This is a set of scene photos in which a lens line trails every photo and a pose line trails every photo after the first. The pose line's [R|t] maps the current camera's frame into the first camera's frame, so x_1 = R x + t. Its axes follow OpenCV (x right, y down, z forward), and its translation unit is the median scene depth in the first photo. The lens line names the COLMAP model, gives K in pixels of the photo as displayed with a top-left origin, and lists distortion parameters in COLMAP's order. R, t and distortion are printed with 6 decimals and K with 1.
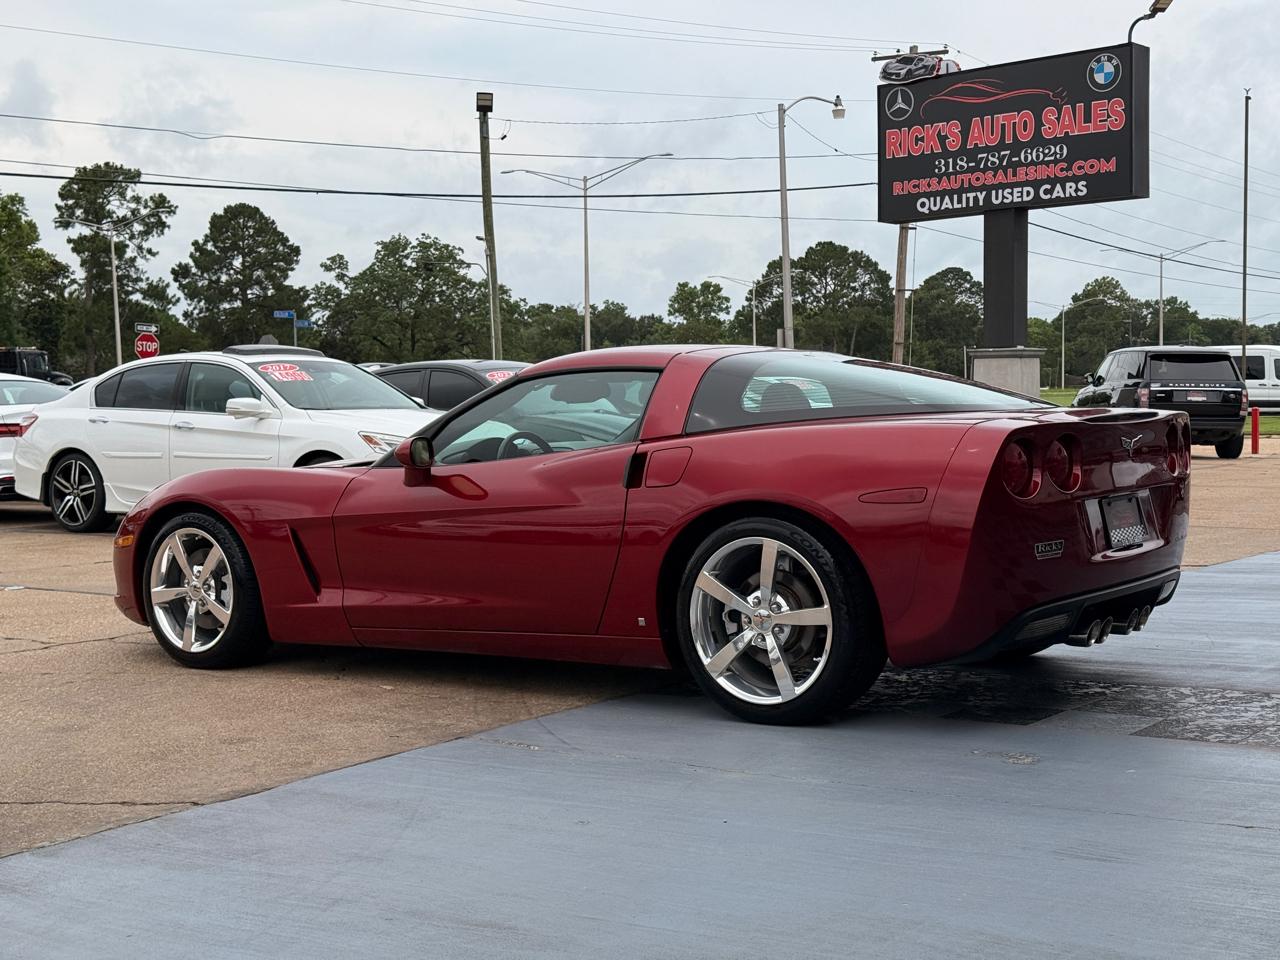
lens RADIAL K [[1764.0, 0, 640.0], [0, 1764.0, 480.0], [0, 0, 1]] dist [0.191032, -0.350937]
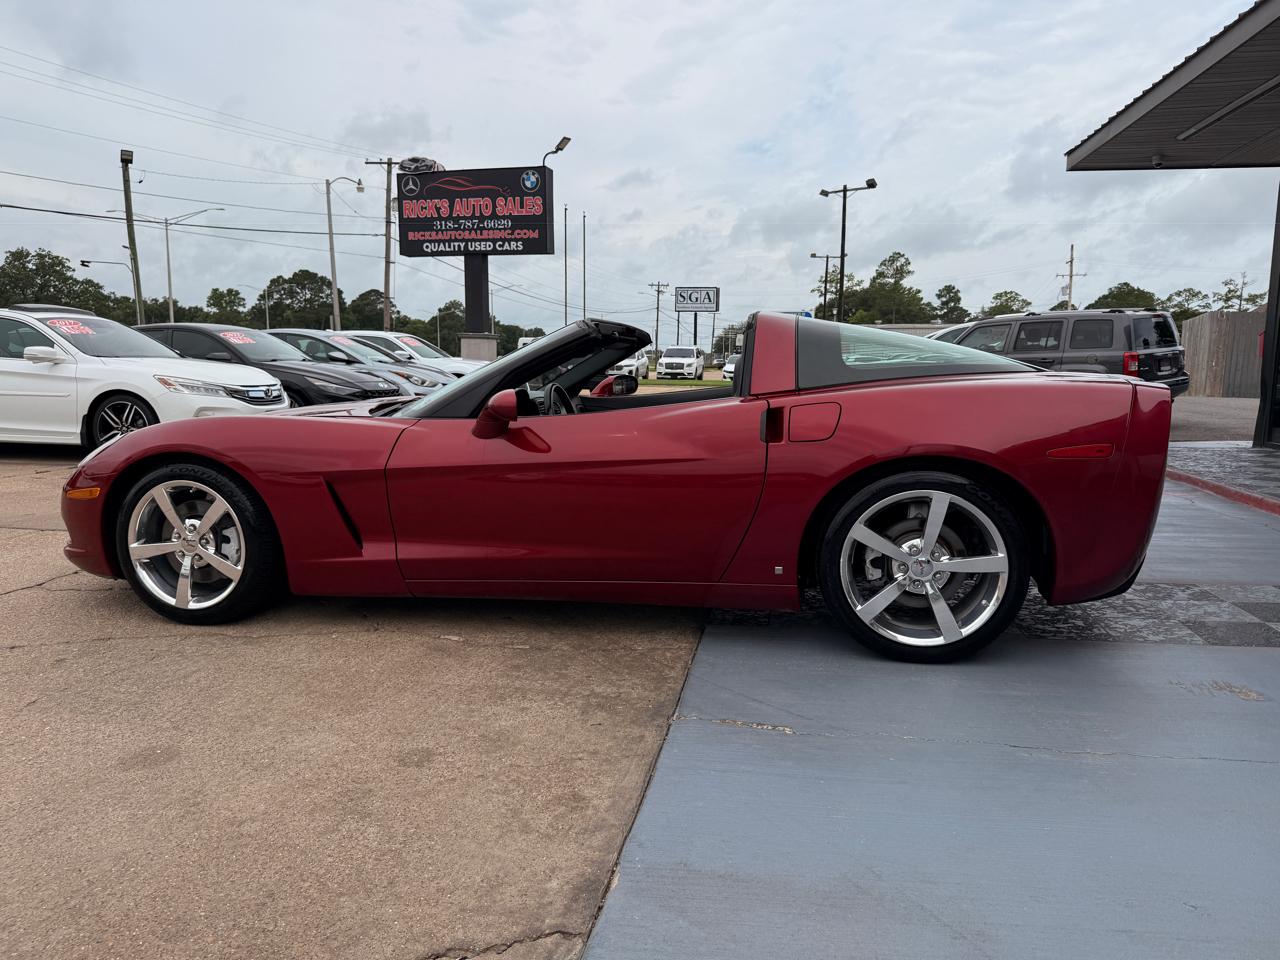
lens RADIAL K [[898.4, 0, 642.9], [0, 898.4, 486.3], [0, 0, 1]] dist [0.109824, -0.183647]
pose [[0.896310, -0.038667, 0.441739, -0.055220], [-0.001529, 0.995915, 0.090278, -0.003036], [-0.443425, -0.081593, 0.892590, 0.103493]]
